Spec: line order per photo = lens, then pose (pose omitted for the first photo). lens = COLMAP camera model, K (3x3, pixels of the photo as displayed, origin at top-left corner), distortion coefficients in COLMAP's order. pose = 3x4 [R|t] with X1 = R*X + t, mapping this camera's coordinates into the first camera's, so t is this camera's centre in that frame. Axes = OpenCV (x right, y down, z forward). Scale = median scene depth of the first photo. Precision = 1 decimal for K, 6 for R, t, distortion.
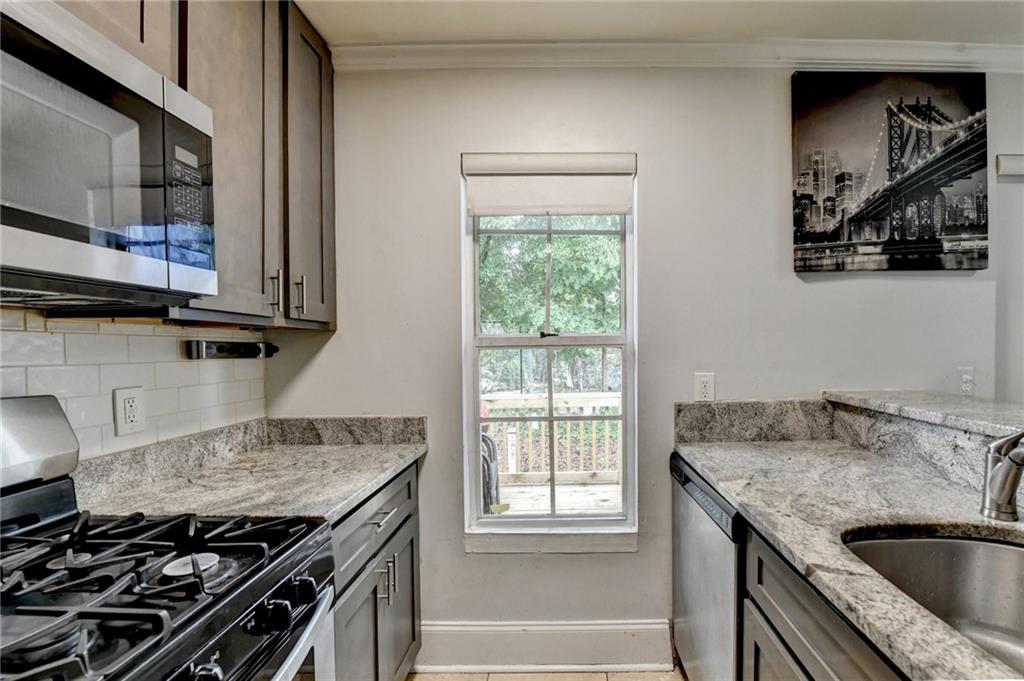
lens RADIAL K [[430.8, 0, 565.6], [0, 430.8, 358.7], [0, 0, 1]] dist [-0.019780, -0.000819]
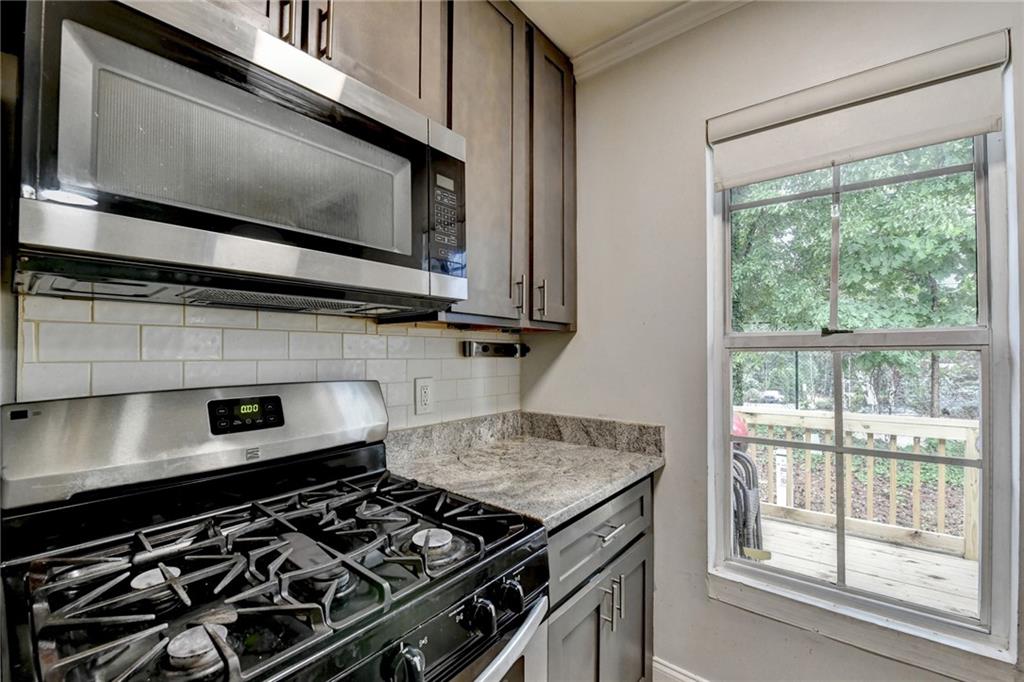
lens RADIAL K [[430.4, 0, 505.4], [0, 430.4, 346.4], [0, 0, 1]] dist [-0.014080, -0.002674]
pose [[0.763415, 0.000018, -0.645909, -0.000885], [-0.024553, 0.999278, -0.028992, 0.003454], [0.645442, 0.037992, 0.762864, 0.106261]]
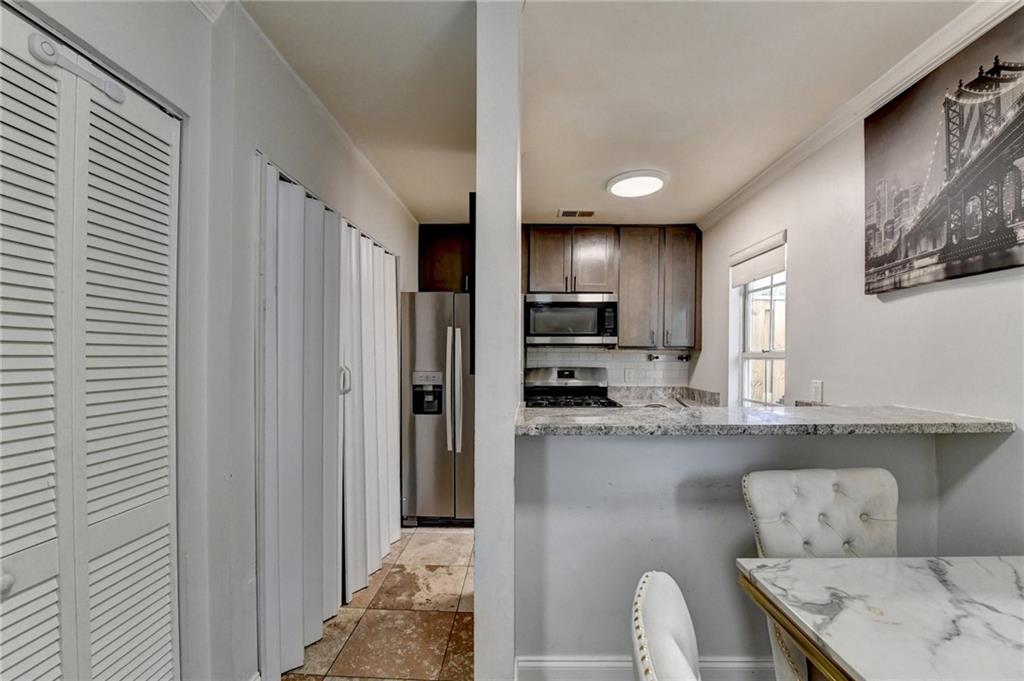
lens RADIAL K [[421.2, 0, 513.8], [0, 421.2, 358.3], [0, 0, 1]] dist [-0.020234, -0.000890]
pose [[-0.034798, 0.015107, -0.999280, 1.675991], [-0.031355, 0.999377, 0.016200, -0.027689], [0.998902, 0.031896, -0.034303, 0.122434]]
